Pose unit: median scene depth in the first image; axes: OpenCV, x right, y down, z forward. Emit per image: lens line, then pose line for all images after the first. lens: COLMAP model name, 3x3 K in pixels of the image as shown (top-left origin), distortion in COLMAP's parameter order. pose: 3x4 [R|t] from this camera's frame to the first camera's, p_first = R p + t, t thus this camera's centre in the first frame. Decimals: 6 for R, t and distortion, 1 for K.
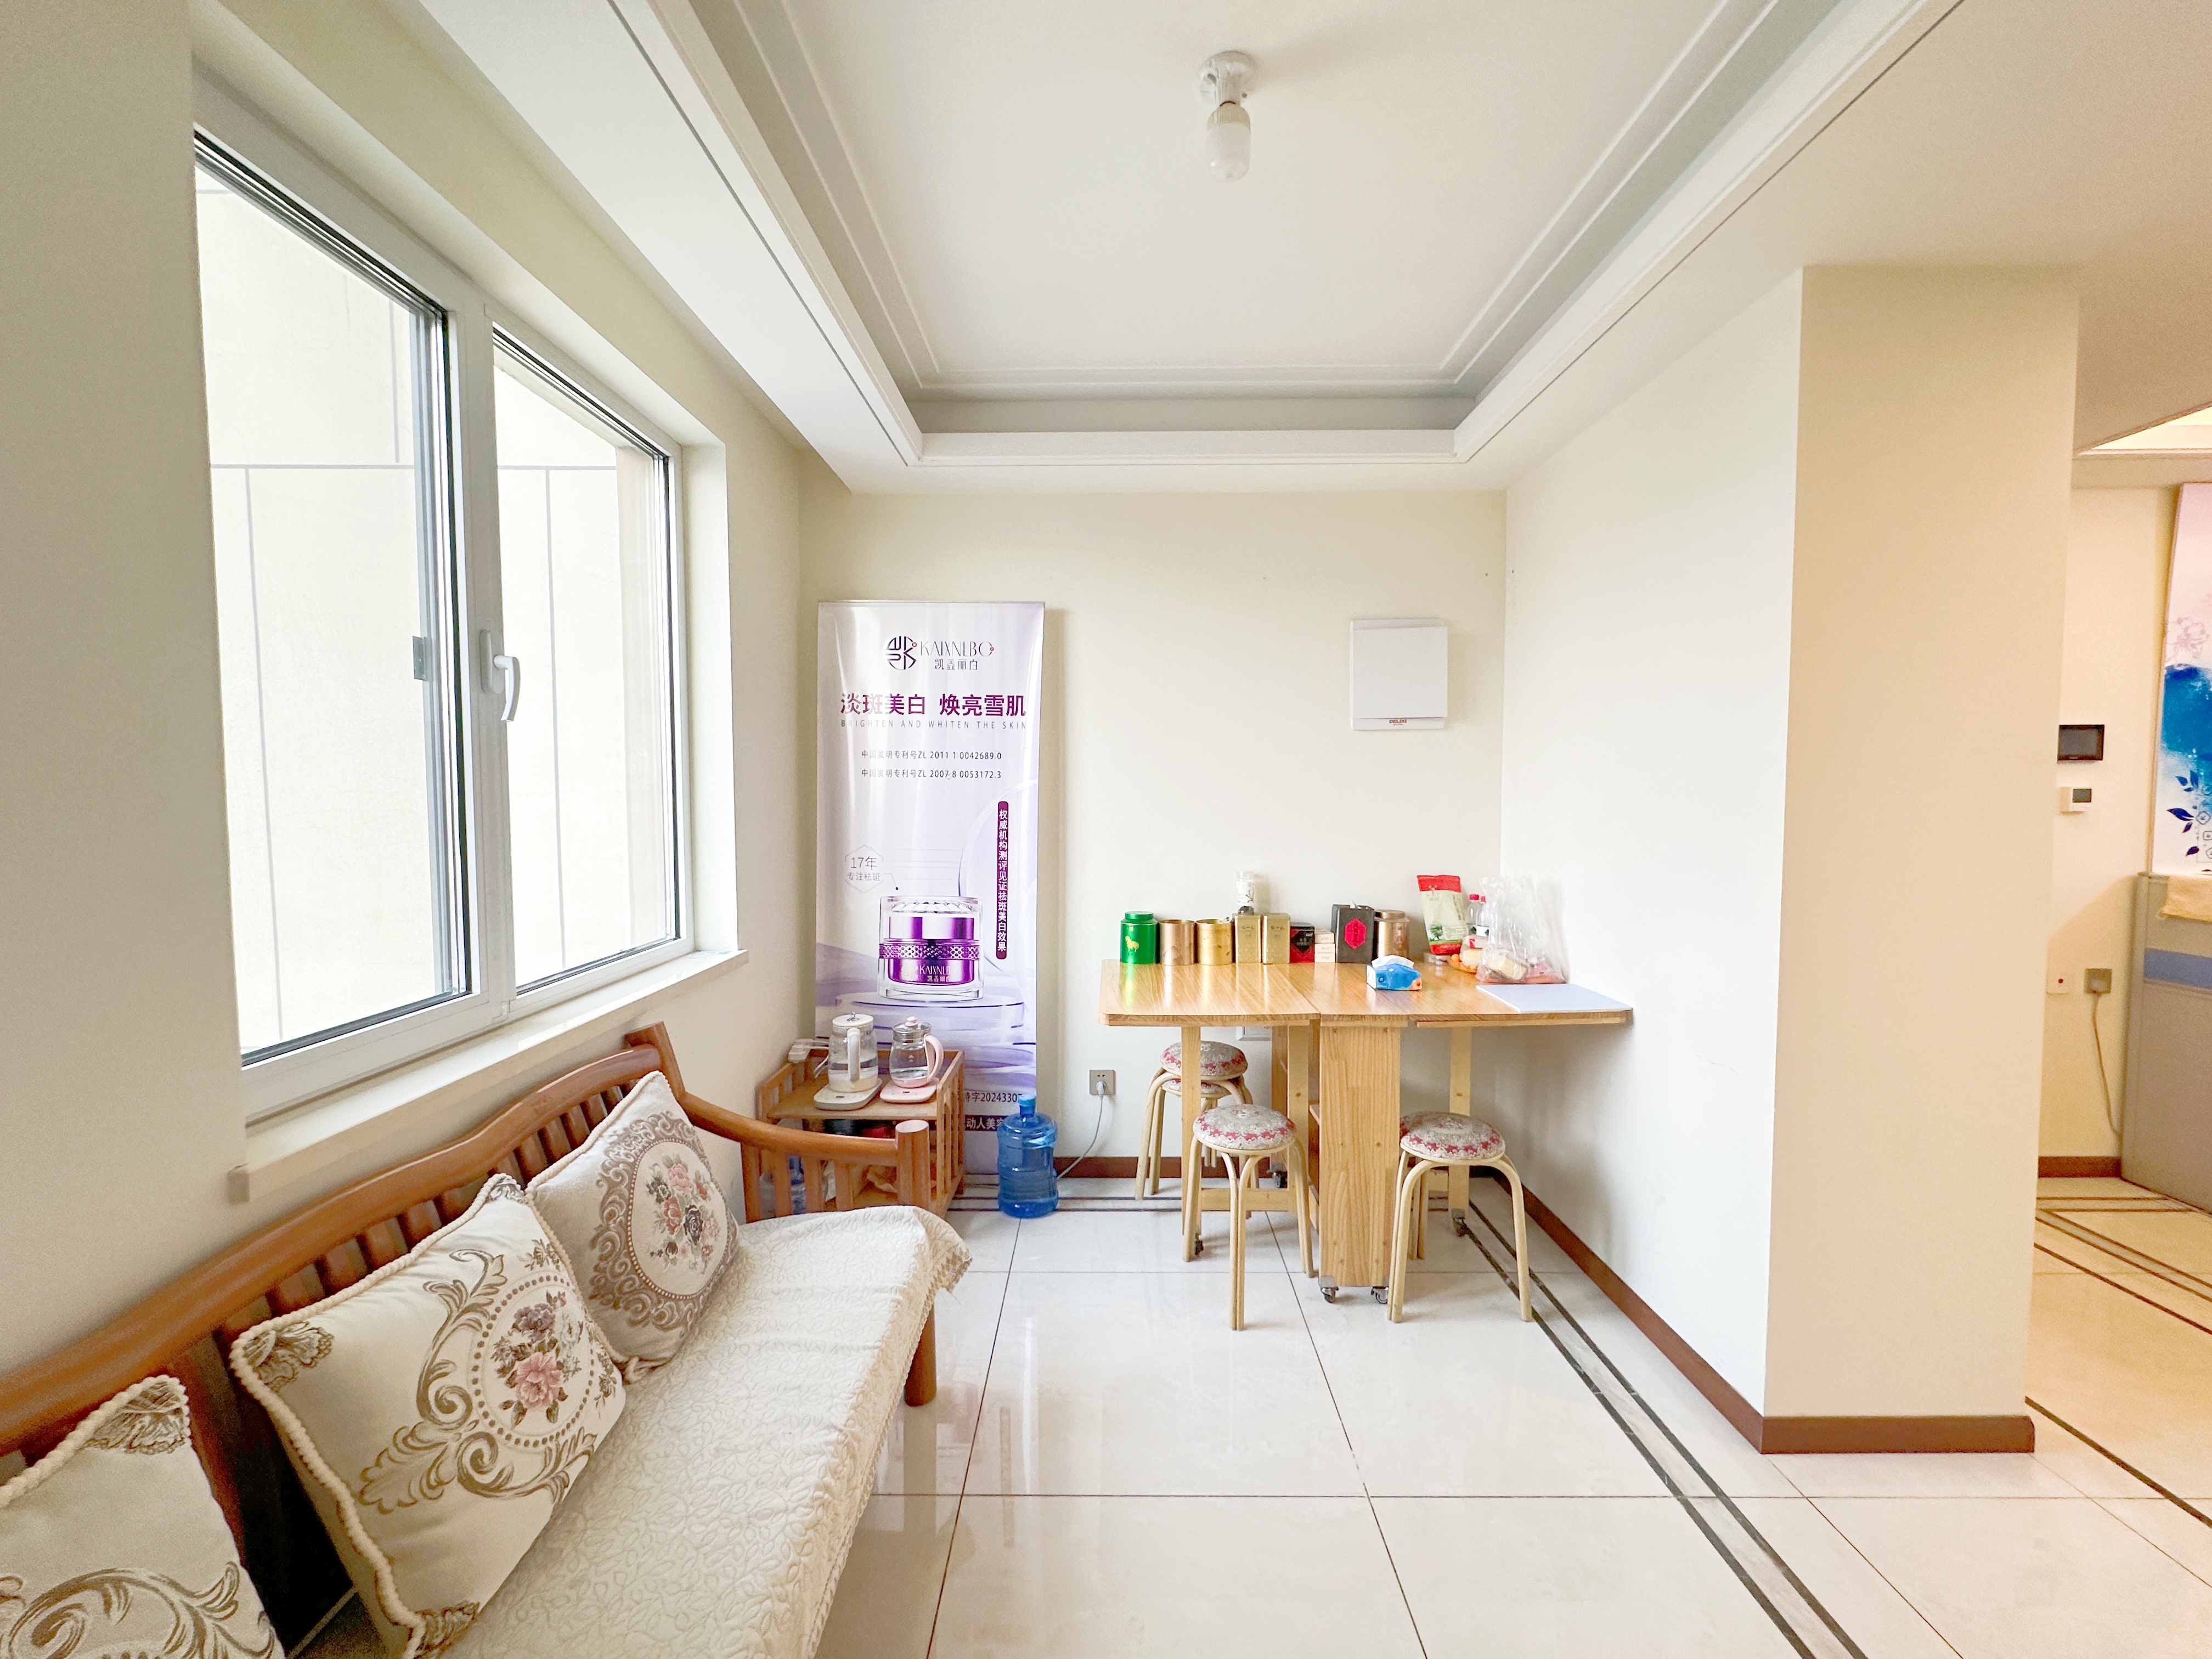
lens RADIAL K [[878.8, 0, 1110.8], [0, 878.8, 833.1], [0, 0, 1]] dist [-0.003054, -0.000293]
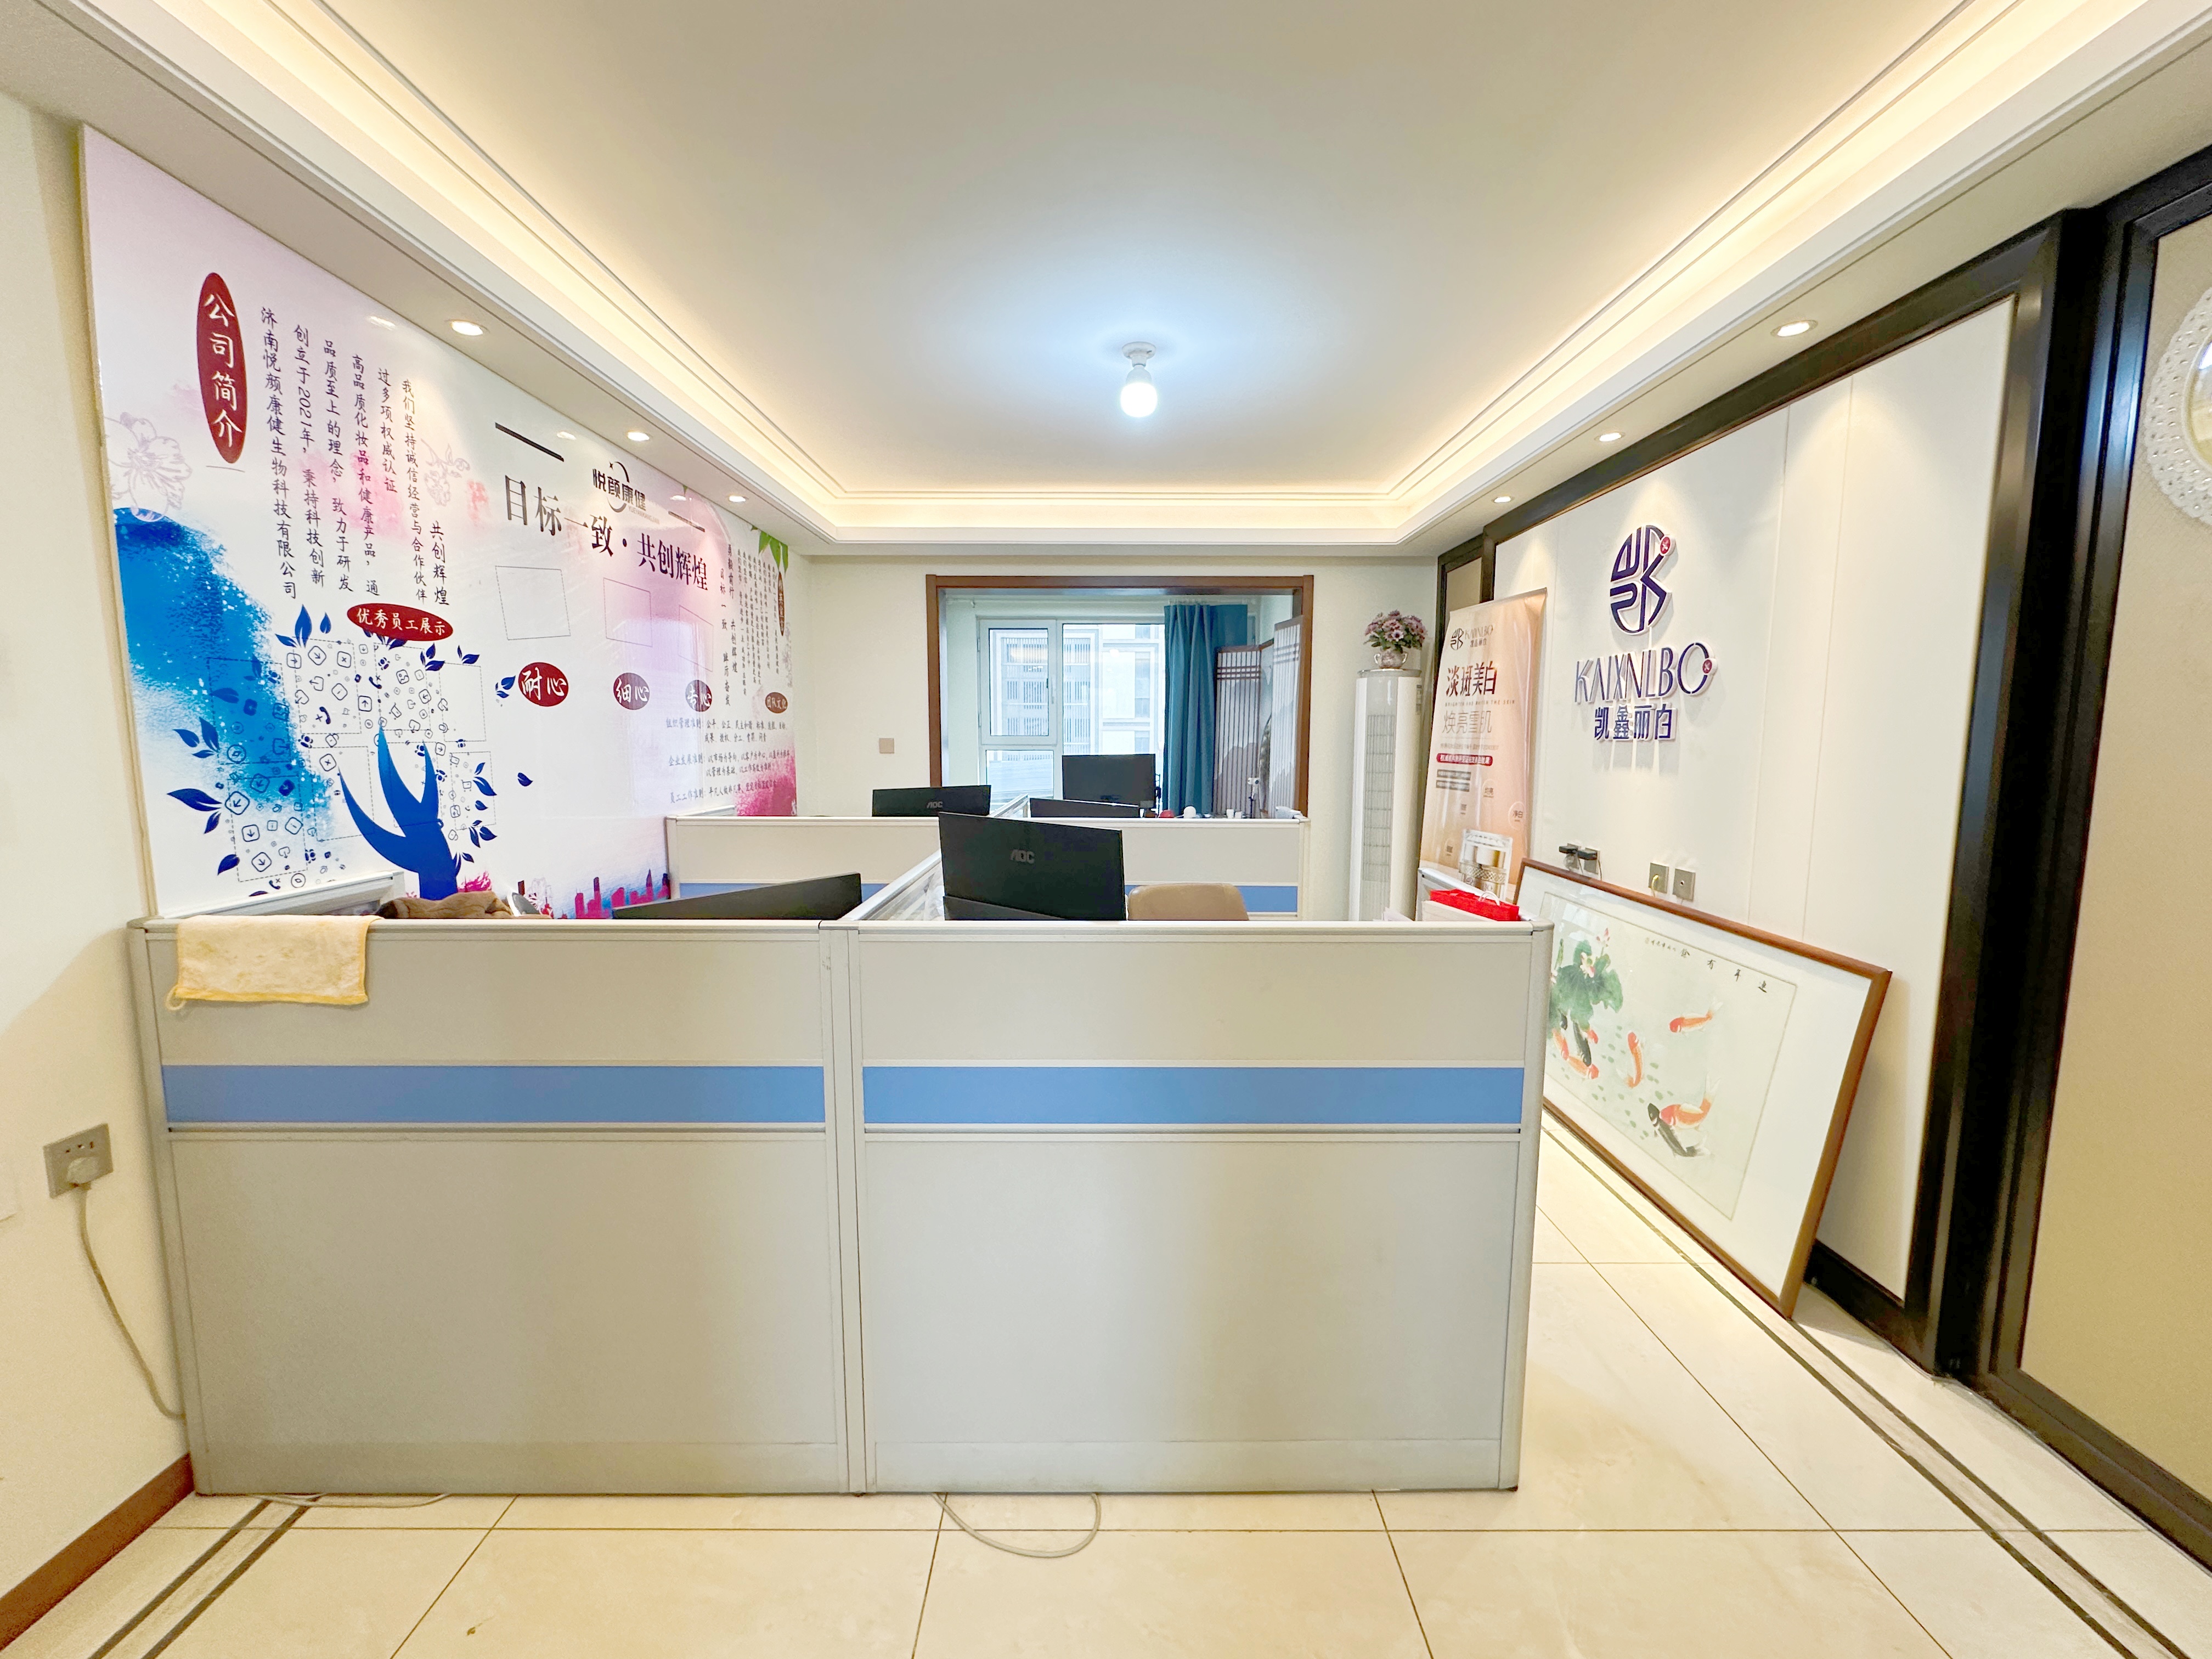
lens RADIAL K [[878.8, 0, 1106.5], [0, 878.8, 832.7], [0, 0, 1]] dist [-0.003054, -0.000293]
pose [[-0.008676, -0.103551, 0.994586, 0.678753], [0.051583, 0.993253, 0.103862, -0.028492], [-0.998631, 0.052205, -0.003276, 0.440309]]
